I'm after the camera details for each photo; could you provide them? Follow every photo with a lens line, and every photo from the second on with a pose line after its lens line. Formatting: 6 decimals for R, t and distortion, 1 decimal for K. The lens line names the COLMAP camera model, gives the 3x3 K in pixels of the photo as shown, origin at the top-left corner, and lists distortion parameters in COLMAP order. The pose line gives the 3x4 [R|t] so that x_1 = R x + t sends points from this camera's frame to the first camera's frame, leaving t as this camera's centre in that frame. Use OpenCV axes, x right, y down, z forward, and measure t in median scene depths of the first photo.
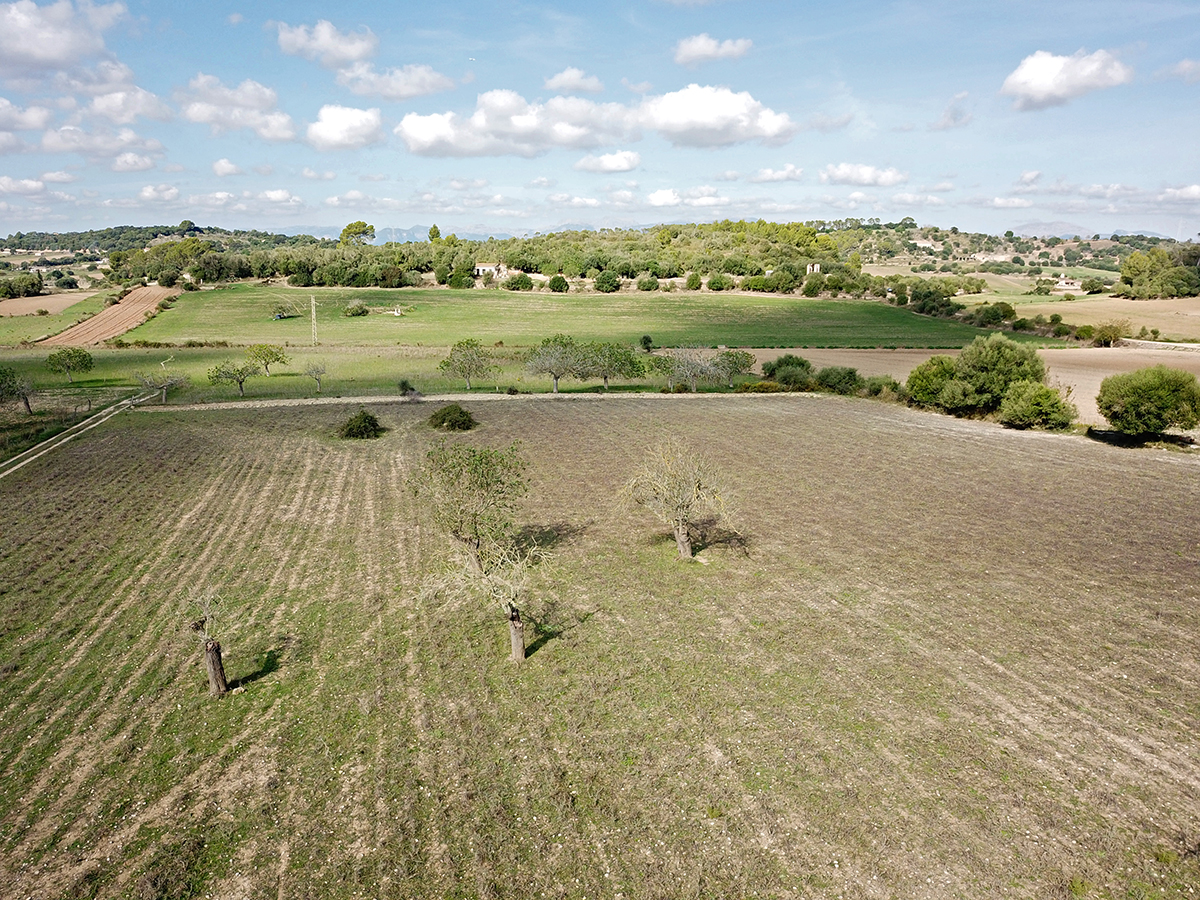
lens RADIAL K [[925.3, 0, 595.4], [0, 925.3, 463.9], [0, 0, 1]] dist [-0.000665, -0.001657]
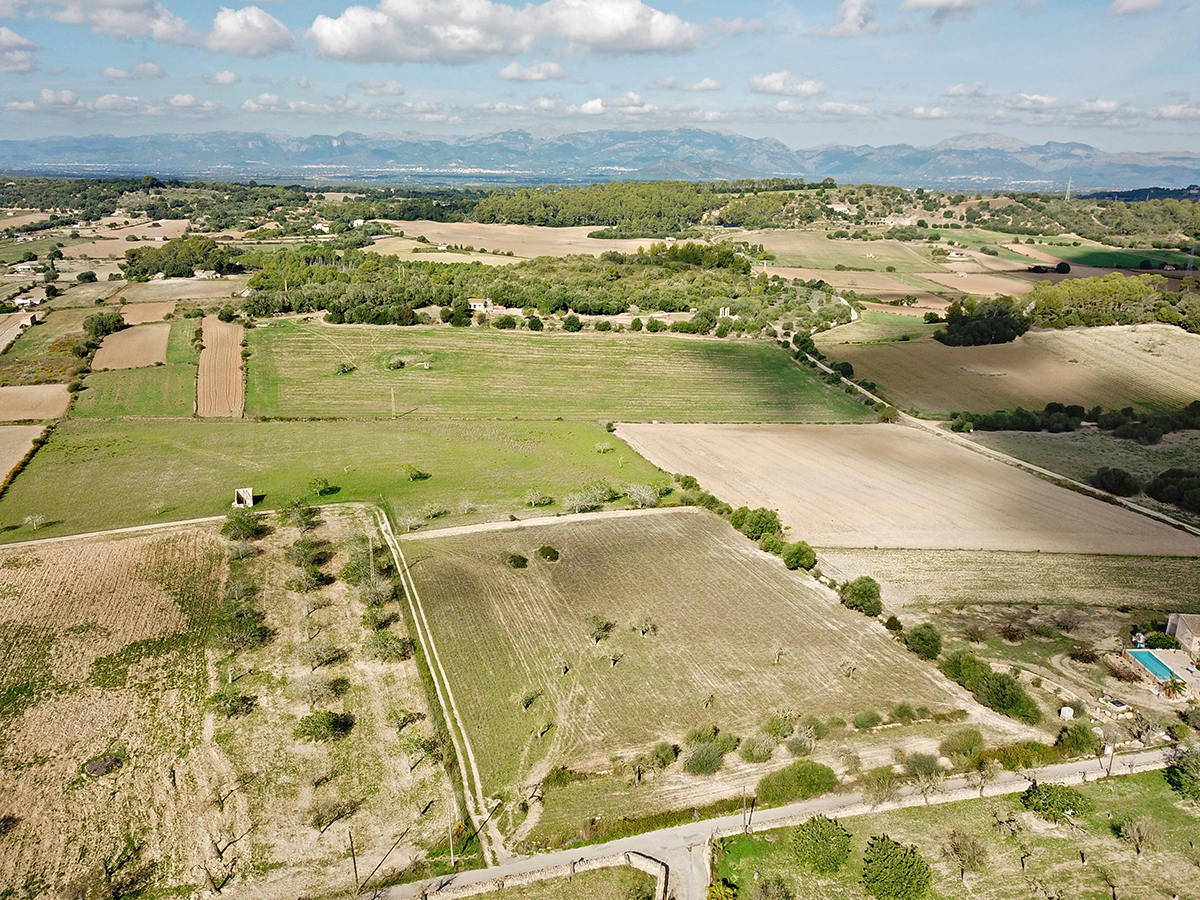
lens RADIAL K [[925.3, 0, 595.4], [0, 925.3, 463.9], [0, 0, 1]] dist [-0.000665, -0.001657]
pose [[0.997915, -0.017207, 0.062206, -0.045216], [0.011270, 0.995454, 0.094570, -0.135051], [-0.063550, -0.093672, 0.993573, -0.390381]]
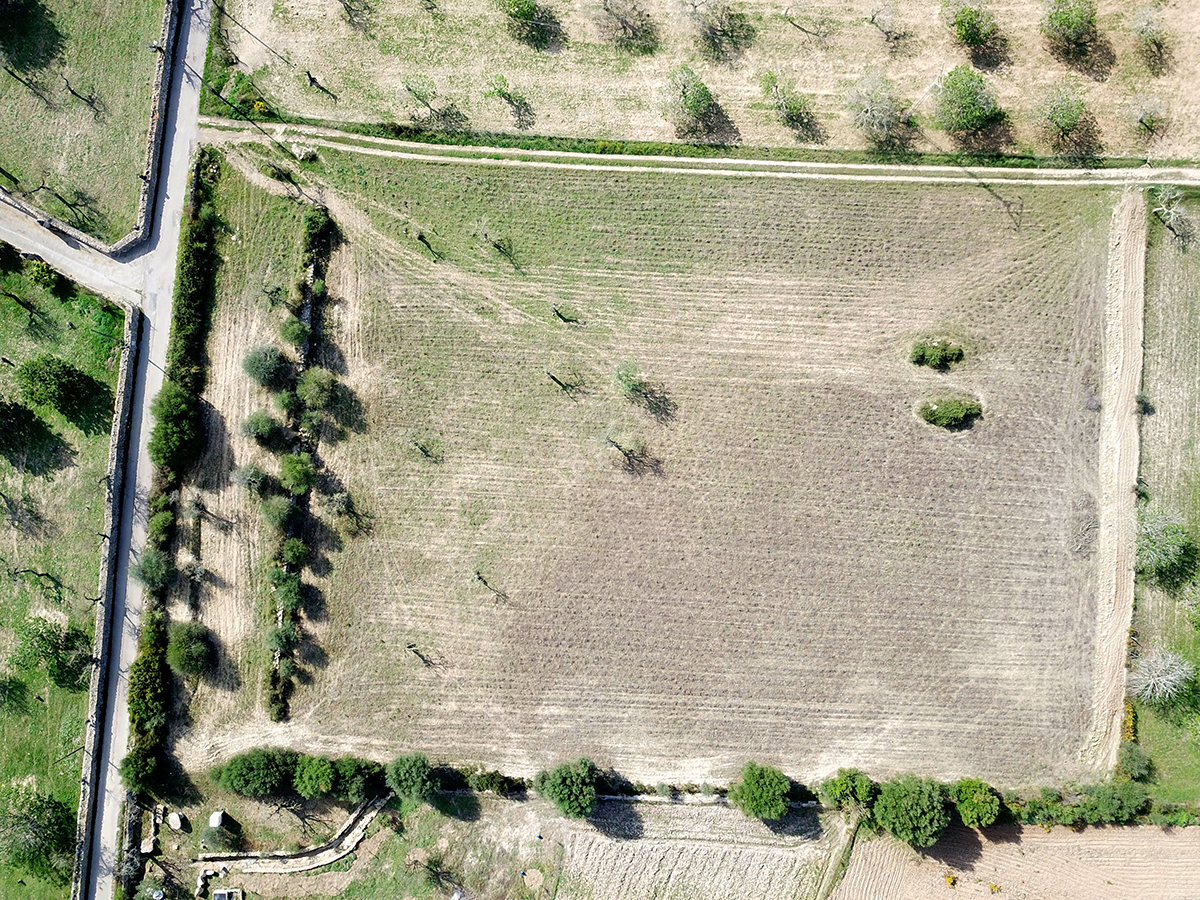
lens RADIAL K [[925.3, 0, 595.4], [0, 925.3, 463.9], [0, 0, 1]] dist [-0.000665, -0.001657]
pose [[-0.277592, 0.960651, -0.009596, 0.025861], [-0.196463, -0.046987, 0.979385, -0.356465], [0.940396, 0.273755, 0.201776, 0.041375]]
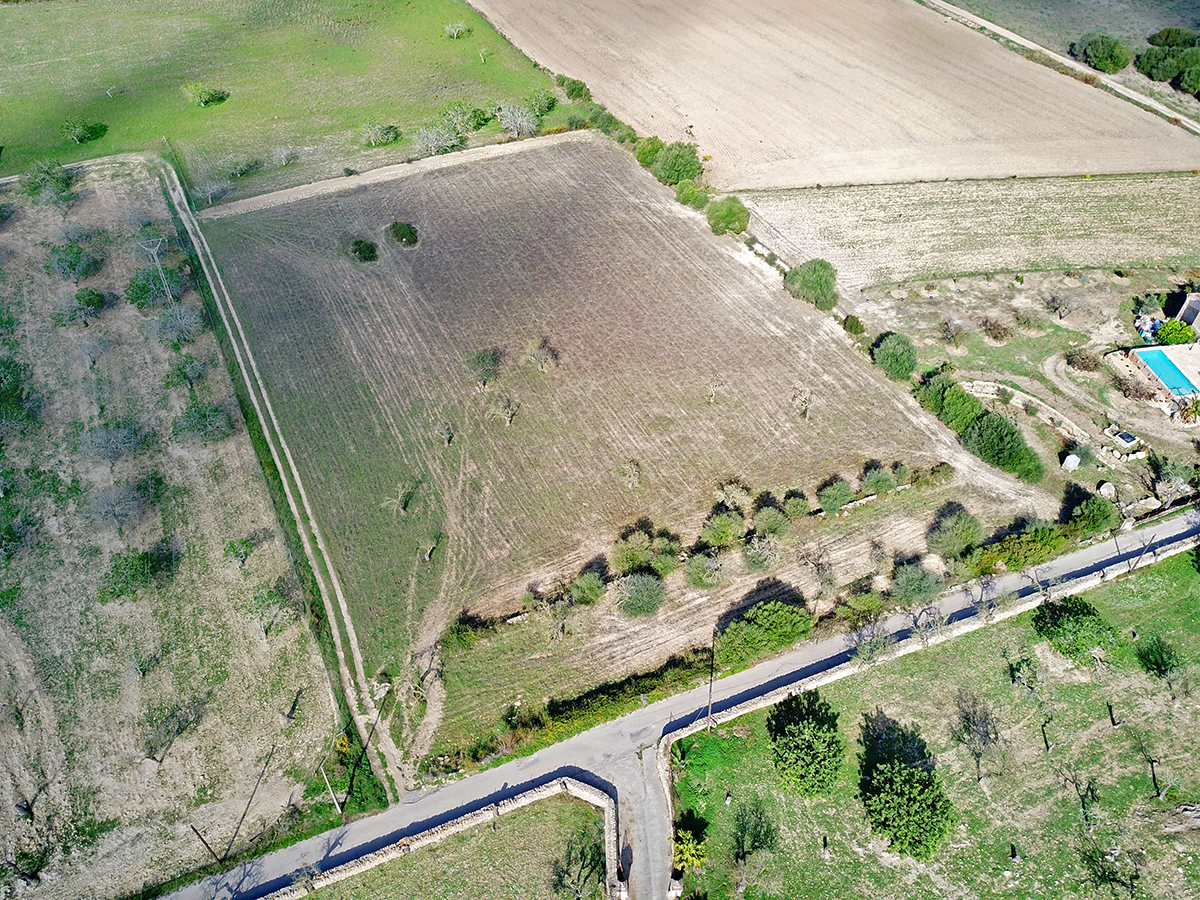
lens RADIAL K [[952.5, 0, 571.6], [0, 952.5, 449.7], [0, 0, 1]] dist [0.001975, 0.000072]
pose [[0.980636, -0.142267, 0.134584, -0.036159], [0.046516, 0.836761, 0.545589, -0.187317], [-0.190234, -0.528764, 0.827175, -0.248476]]
